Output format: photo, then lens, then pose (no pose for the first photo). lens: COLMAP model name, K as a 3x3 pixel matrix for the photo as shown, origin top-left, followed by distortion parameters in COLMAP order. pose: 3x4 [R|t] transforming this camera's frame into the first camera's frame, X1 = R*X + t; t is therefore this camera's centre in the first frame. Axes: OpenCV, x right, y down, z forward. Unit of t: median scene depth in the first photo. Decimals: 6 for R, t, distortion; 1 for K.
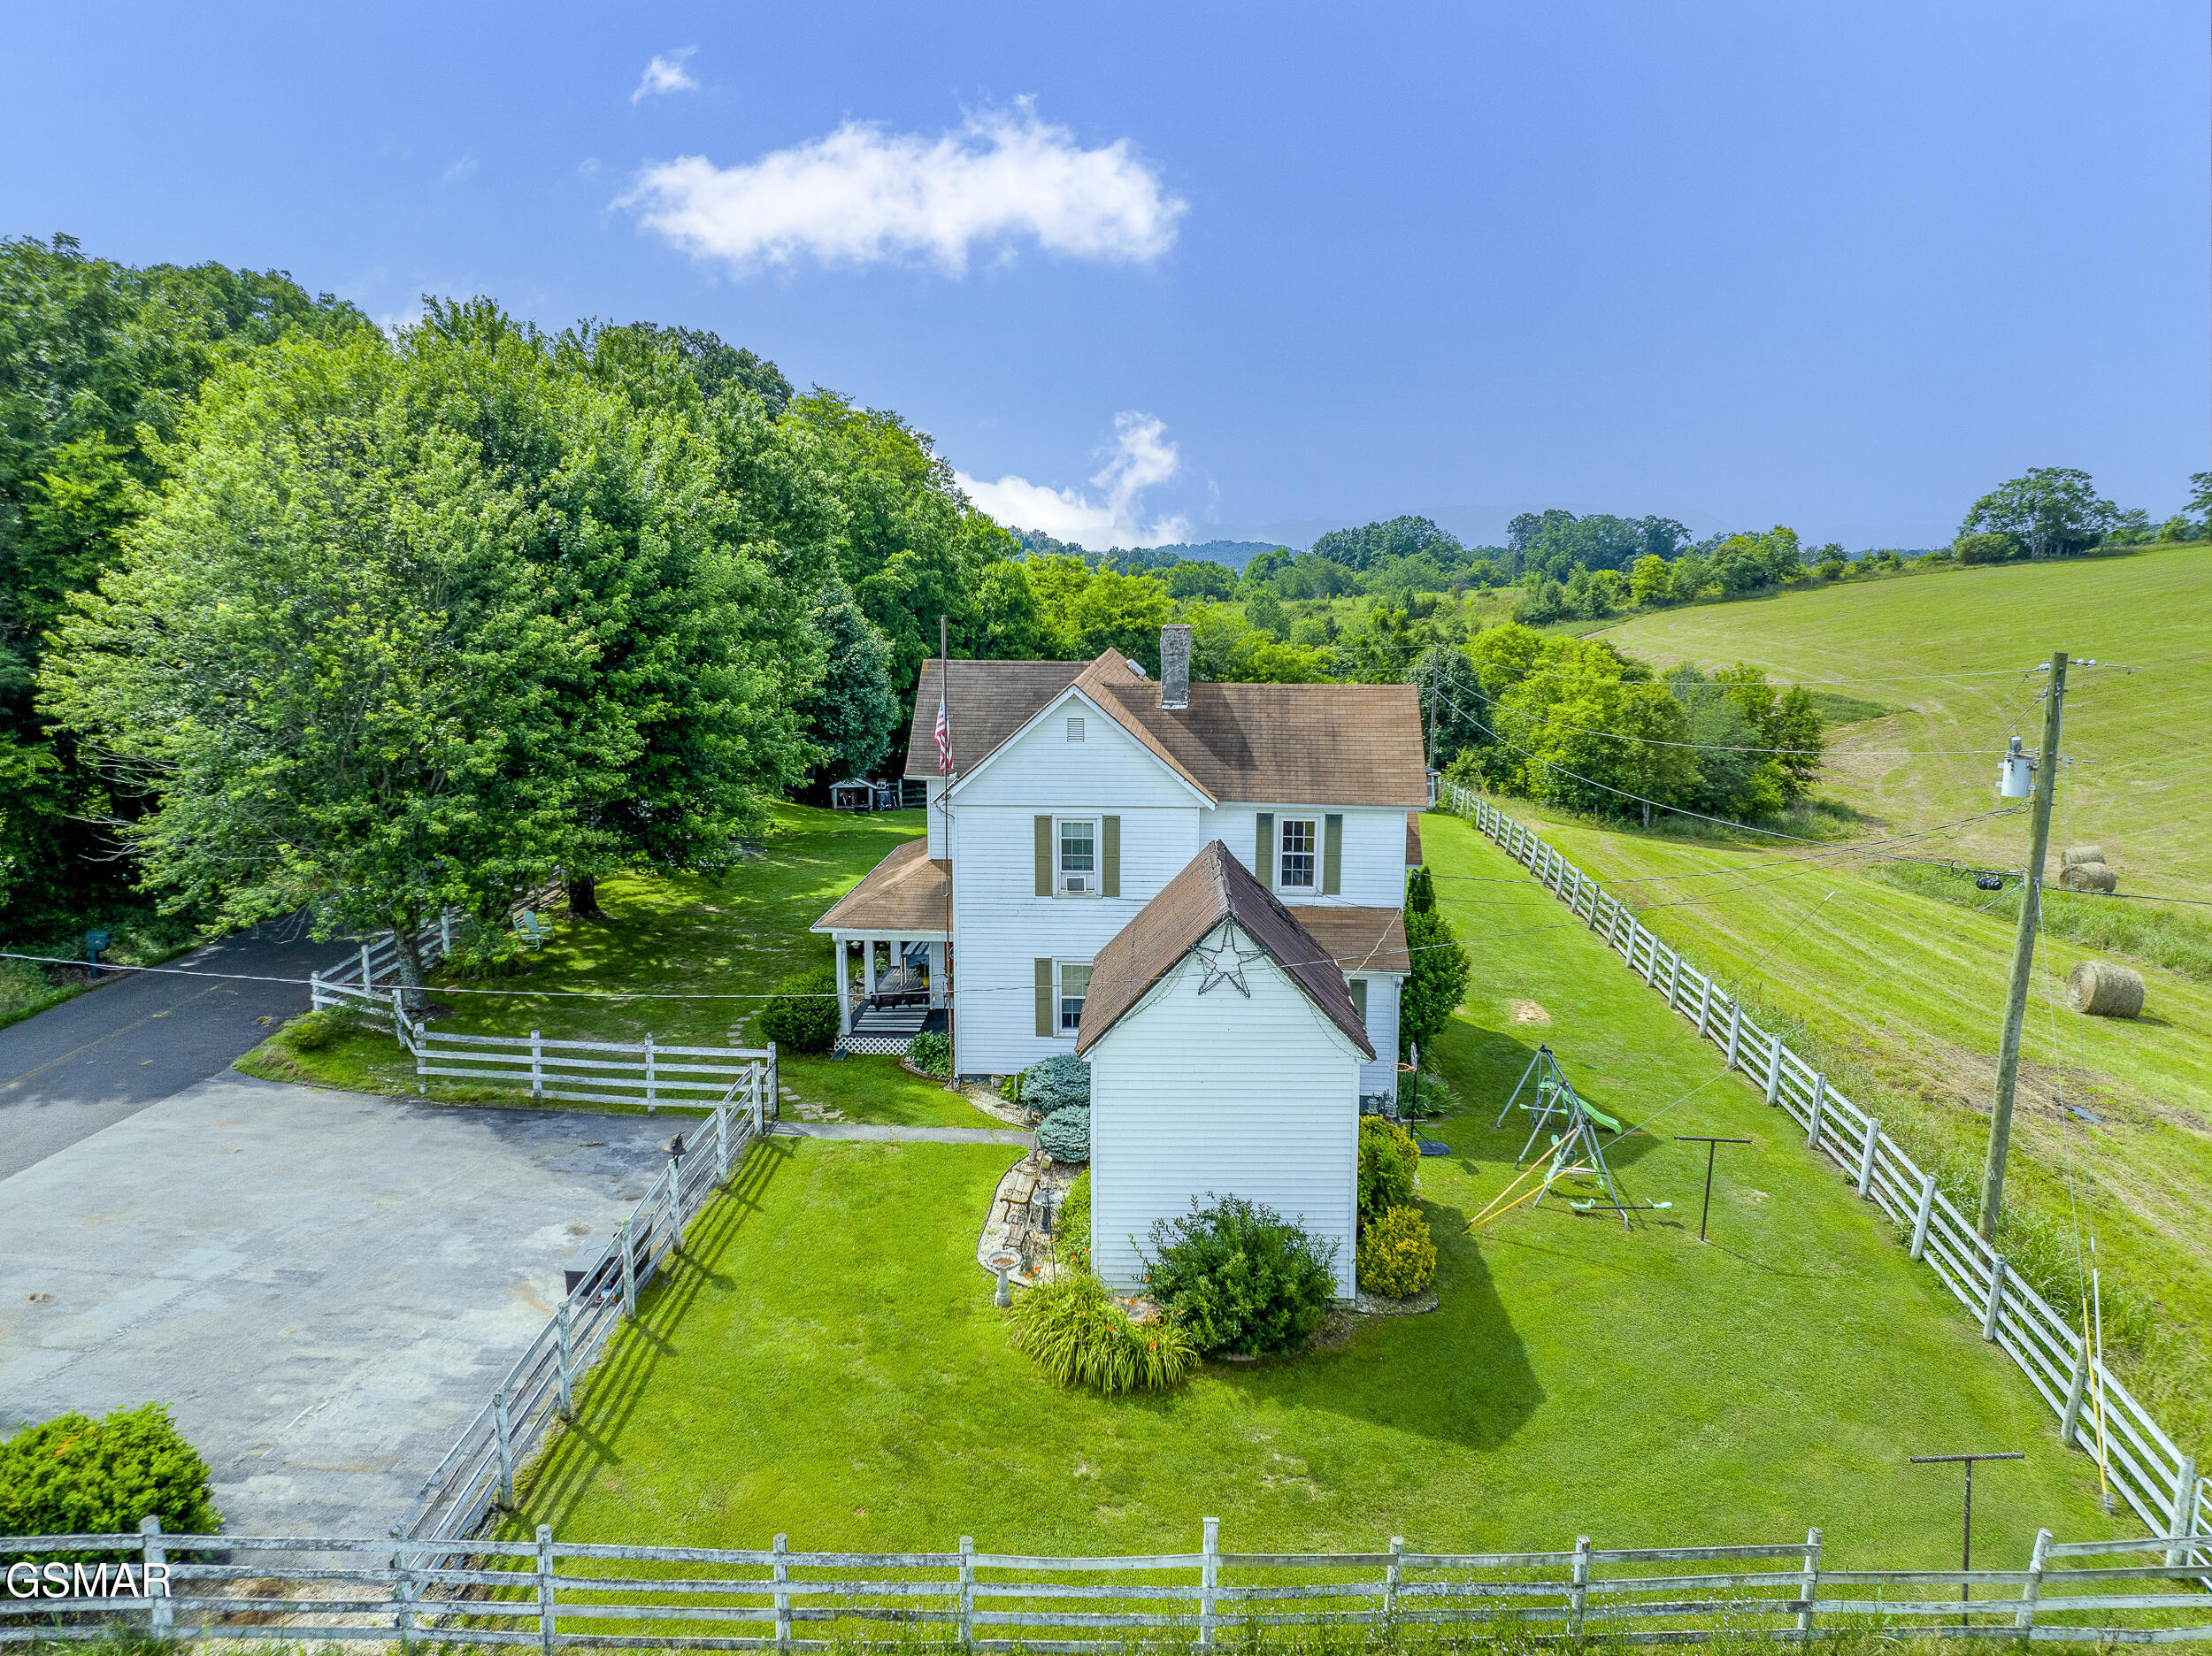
lens RADIAL K [[1532.4, 0, 1106.0], [0, 1532.4, 828.0], [0, 0, 1]] dist [-0.044228, 0.000139]
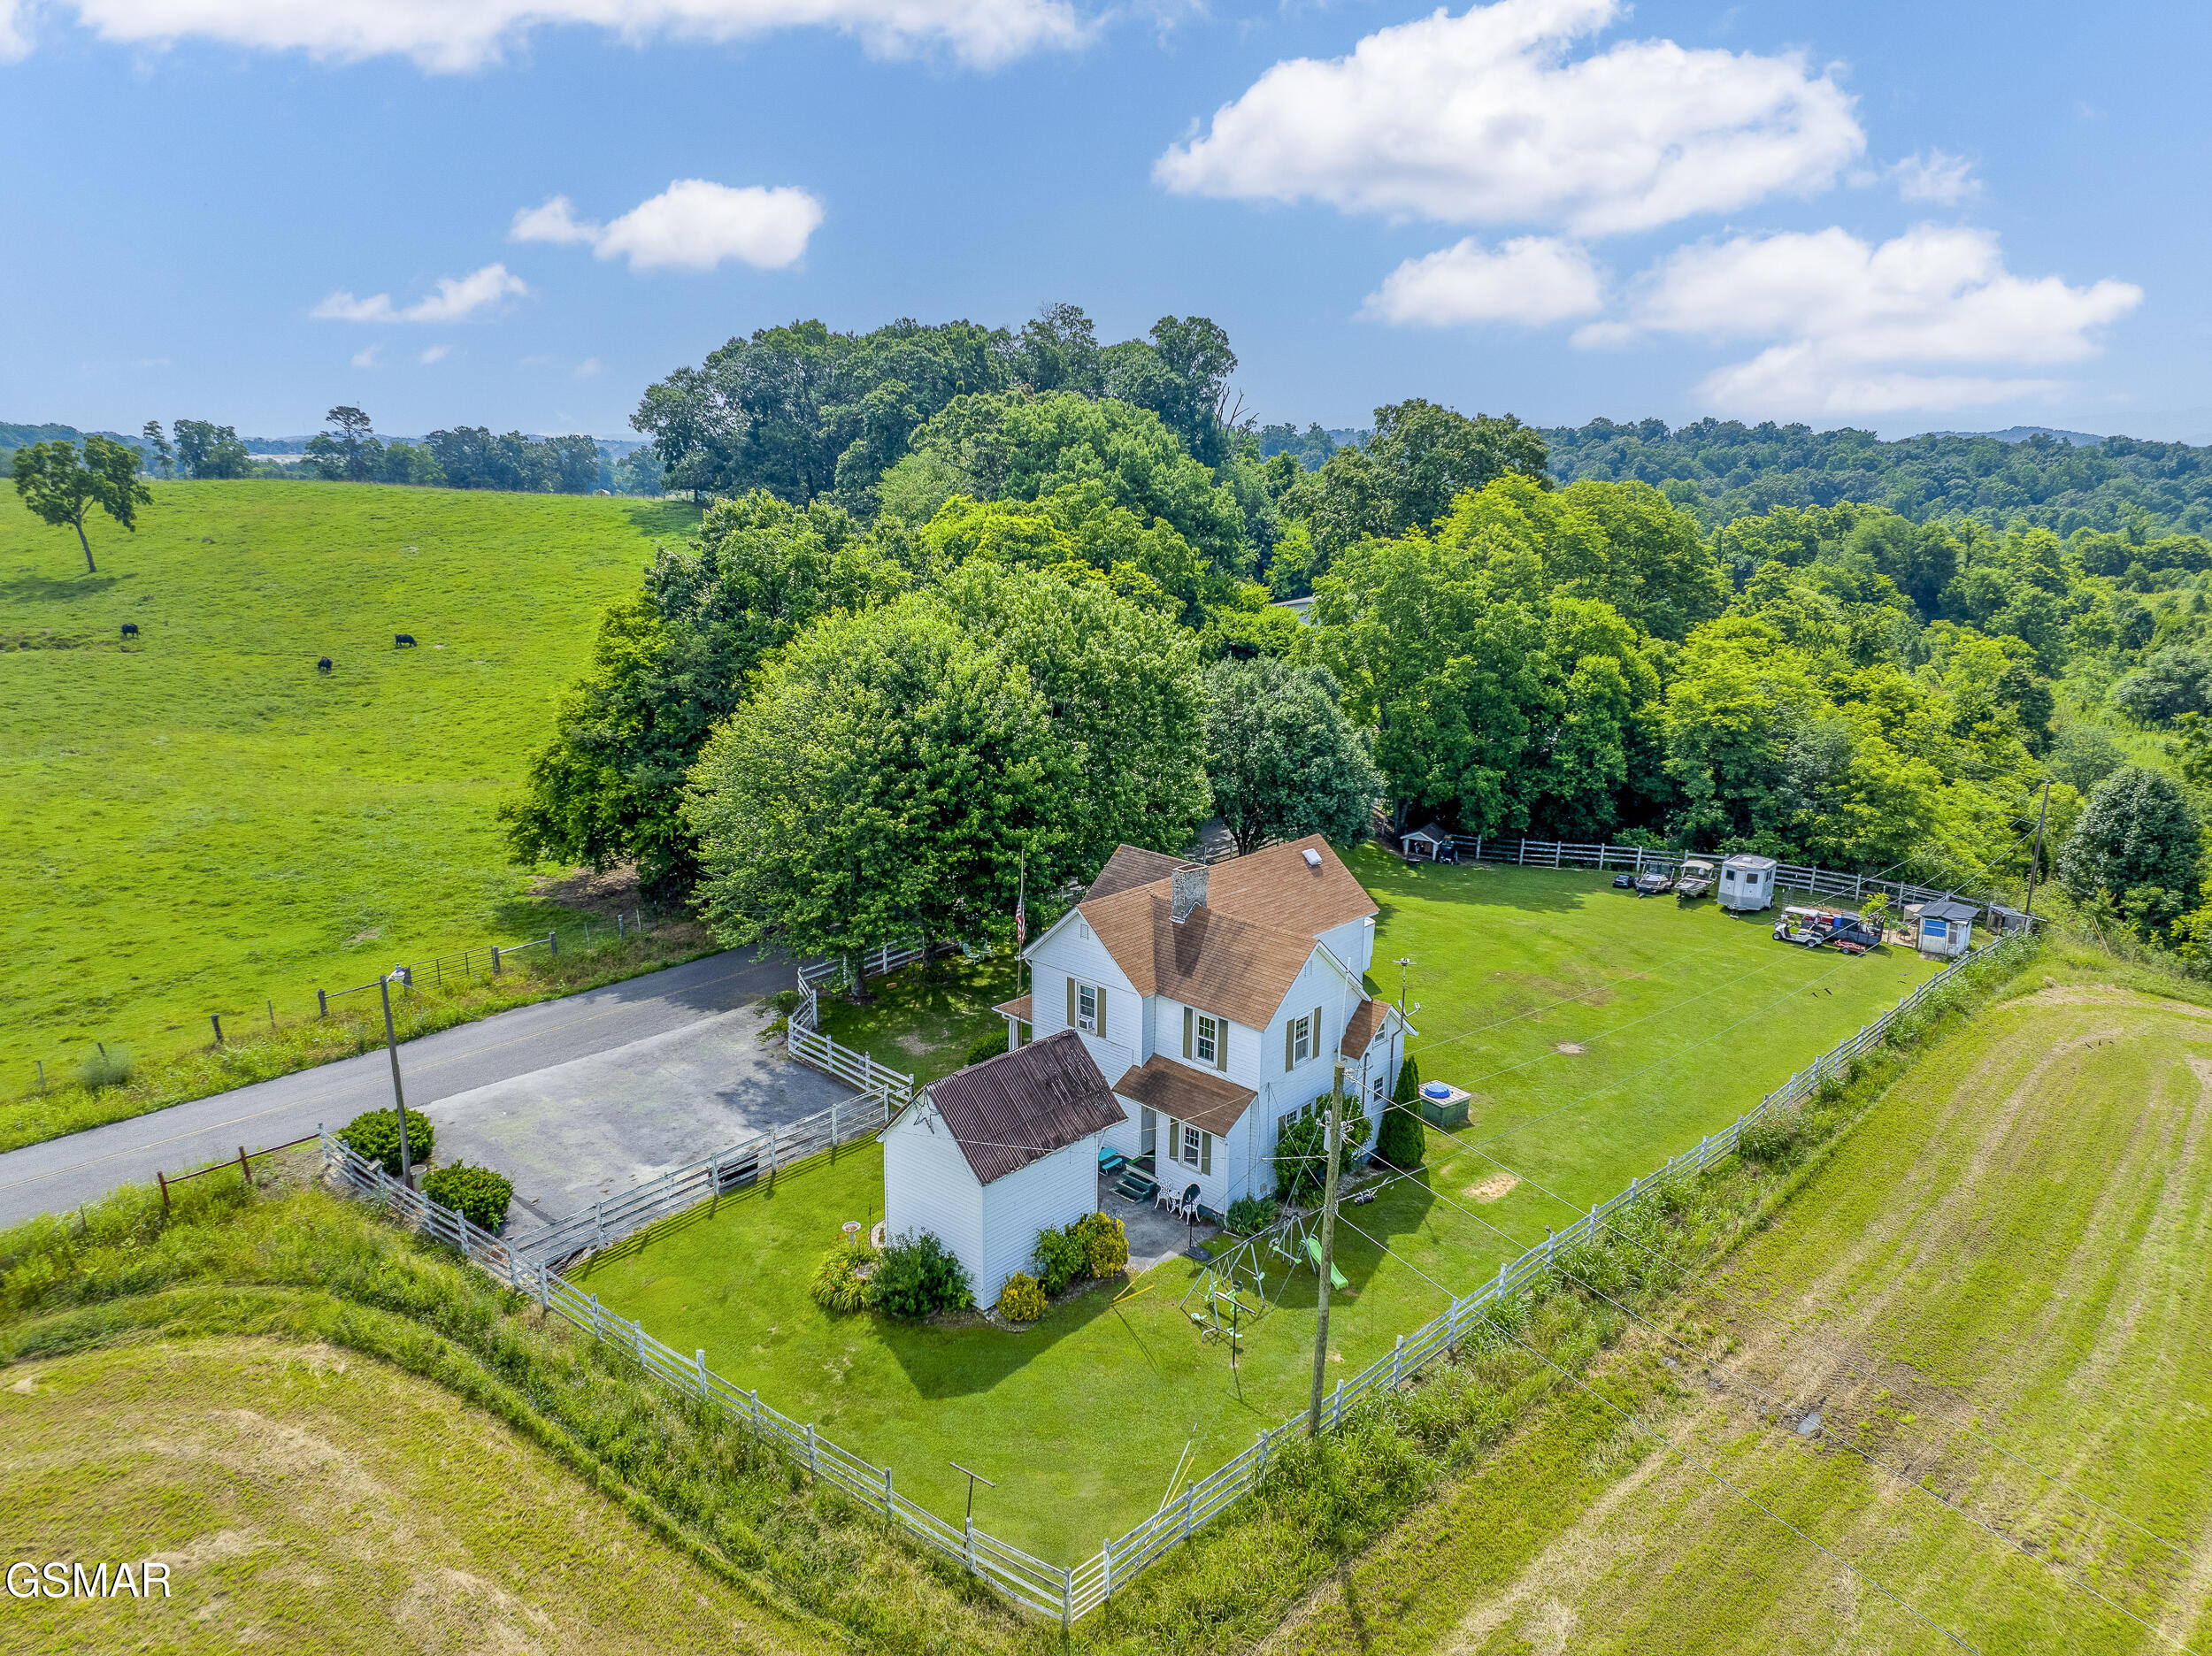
lens RADIAL K [[1532.4, 0, 1106.0], [0, 1532.4, 828.0], [0, 0, 1]] dist [-0.044228, 0.000139]
pose [[0.747978, 0.159149, -0.644361, 0.971396], [-0.108617, 0.987089, 0.117715, -0.346727], [0.654776, -0.018059, 0.755607, -0.174650]]
